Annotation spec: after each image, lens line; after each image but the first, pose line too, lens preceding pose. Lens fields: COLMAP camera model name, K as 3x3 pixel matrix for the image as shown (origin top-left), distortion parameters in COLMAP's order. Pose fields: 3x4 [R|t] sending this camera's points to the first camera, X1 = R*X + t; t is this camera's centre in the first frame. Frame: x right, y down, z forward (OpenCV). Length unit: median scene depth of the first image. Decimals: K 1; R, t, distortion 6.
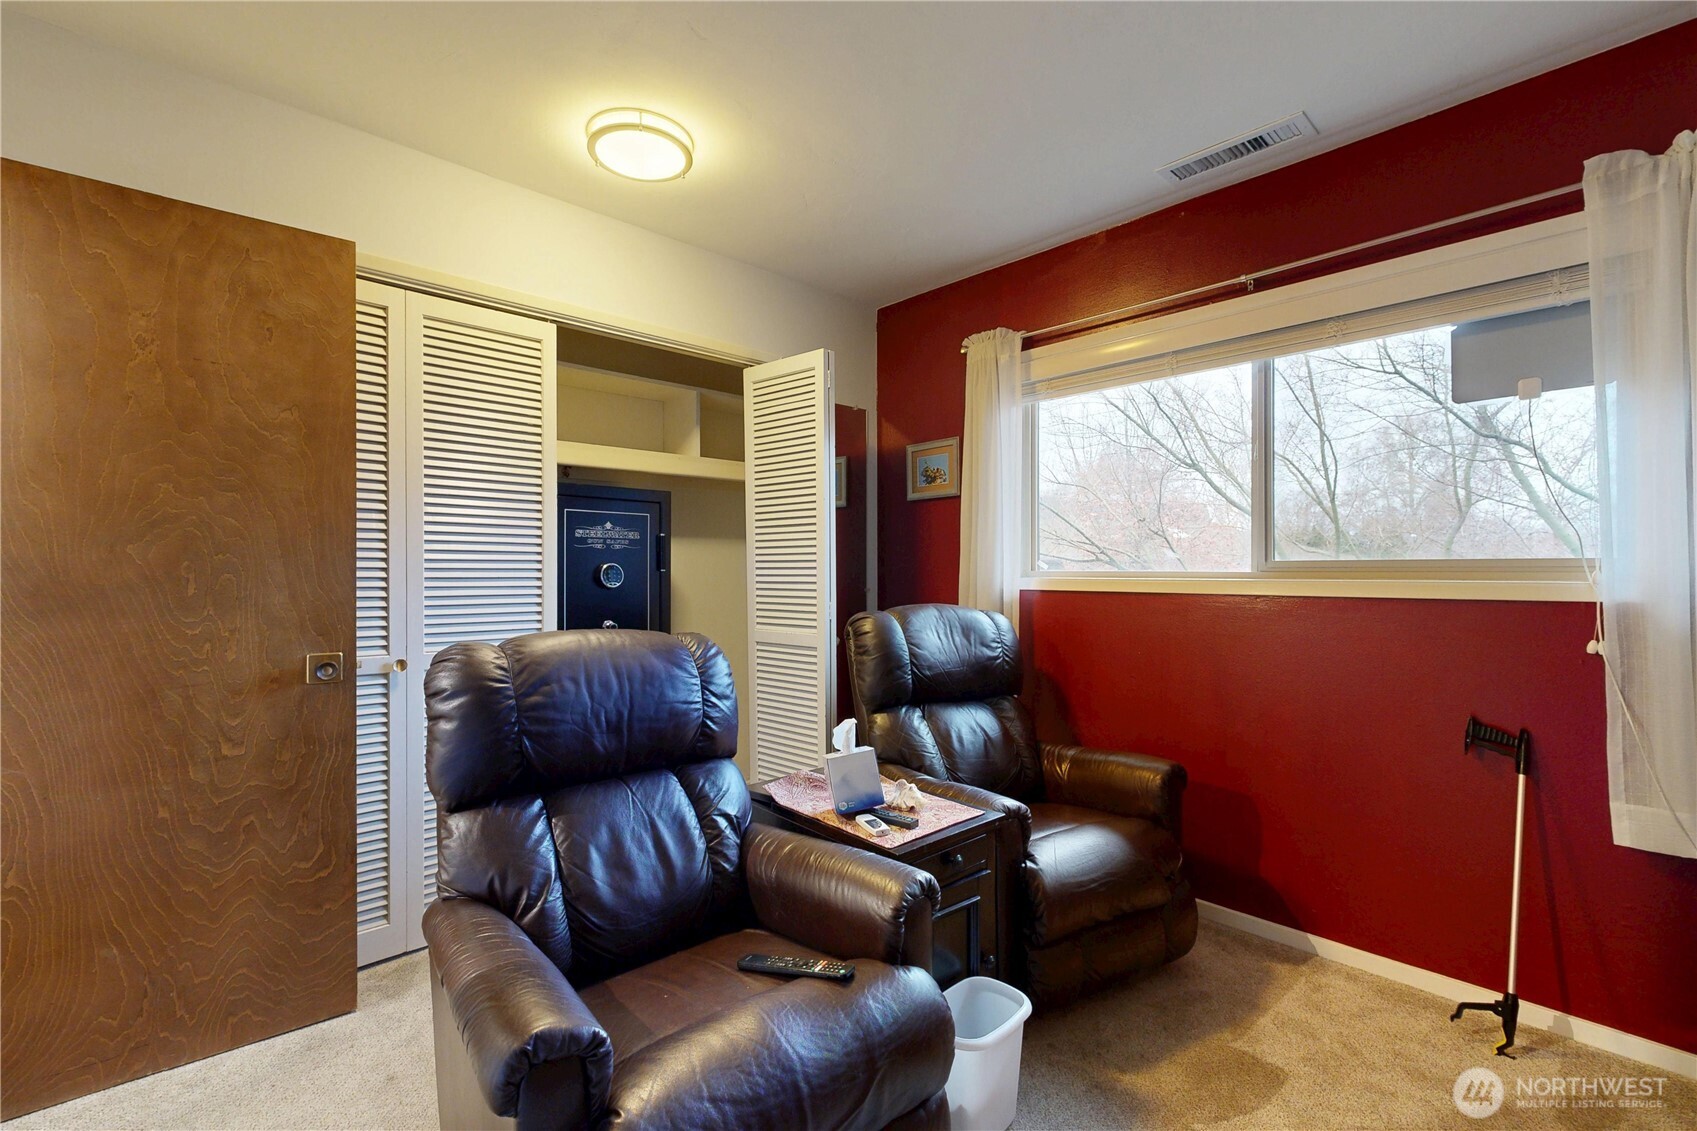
lens RADIAL K [[742.2, 0, 846.2], [0, 742.2, 568.4], [0, 0, 1]] dist [-0.000329, -0.000250]
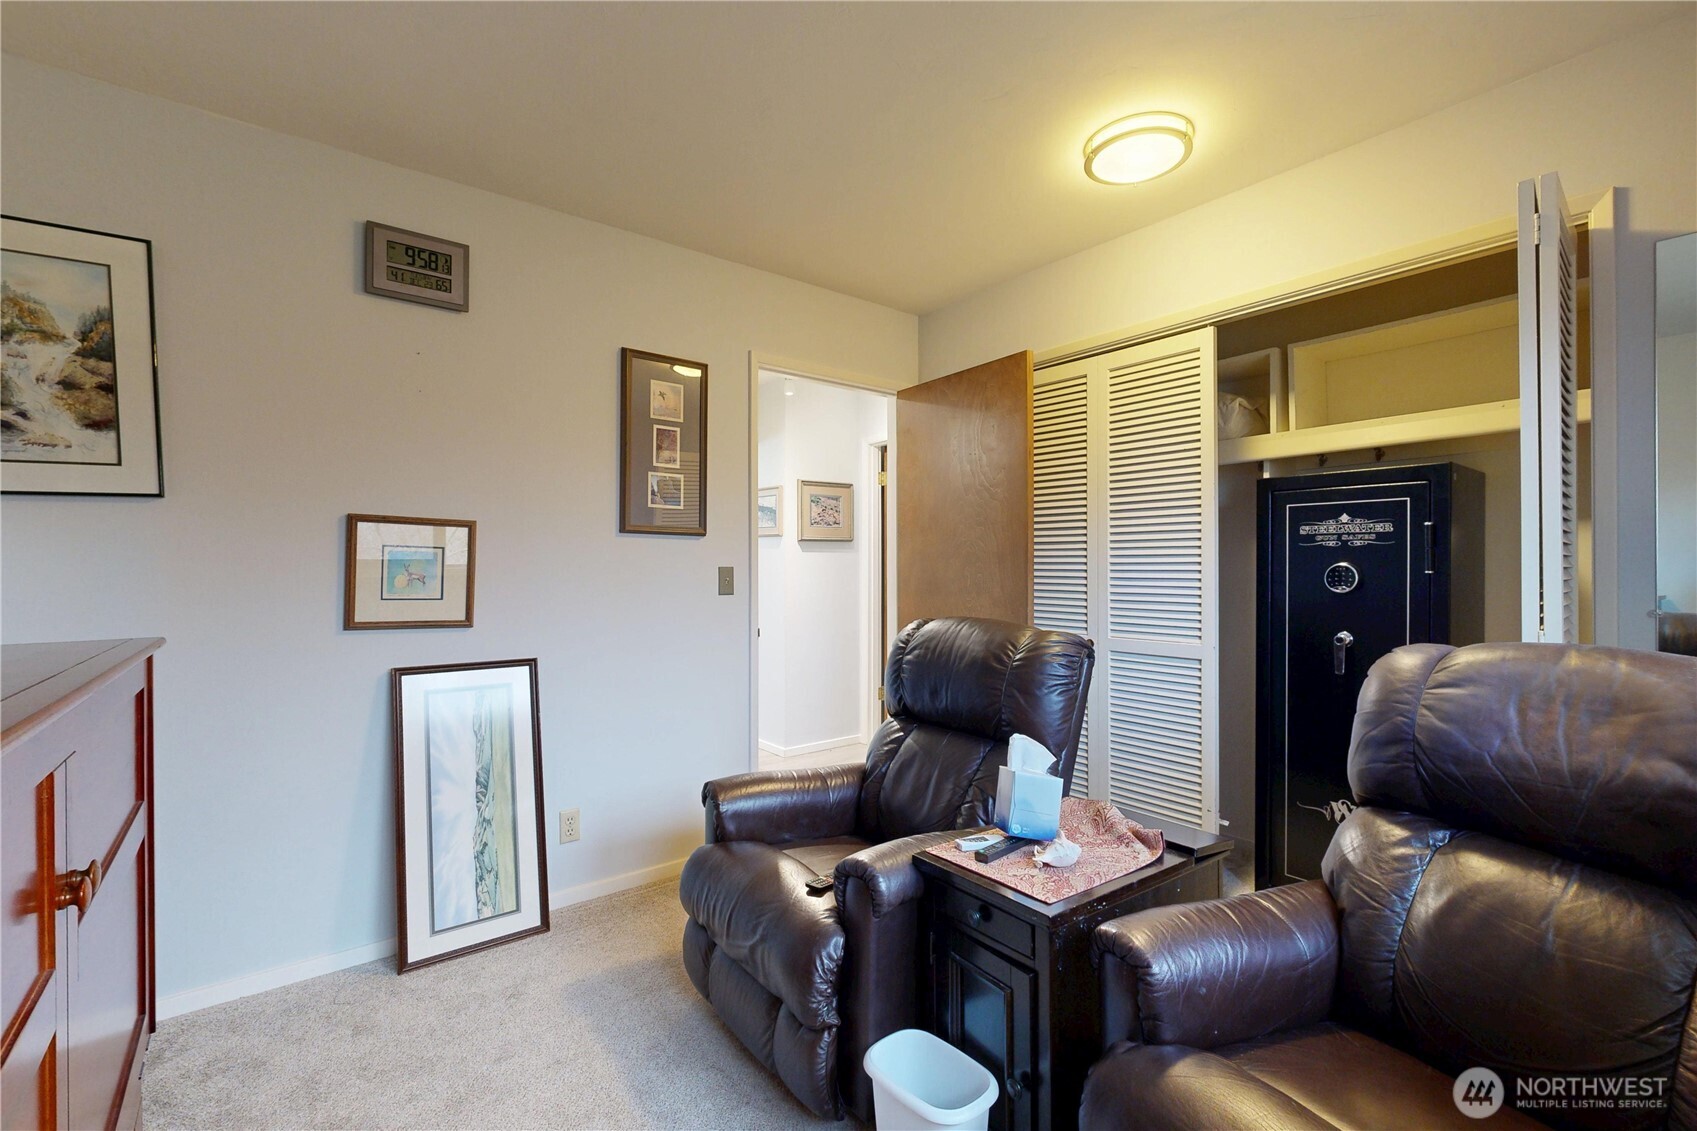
lens RADIAL K [[742.2, 0, 846.2], [0, 742.2, 568.4], [0, 0, 1]] dist [-0.000329, -0.000250]
pose [[-0.083650, -0.000596, -0.996495, 0.570306], [0.005362, 0.999985, -0.001048, -0.003490], [0.996481, -0.005431, -0.083645, 0.520594]]
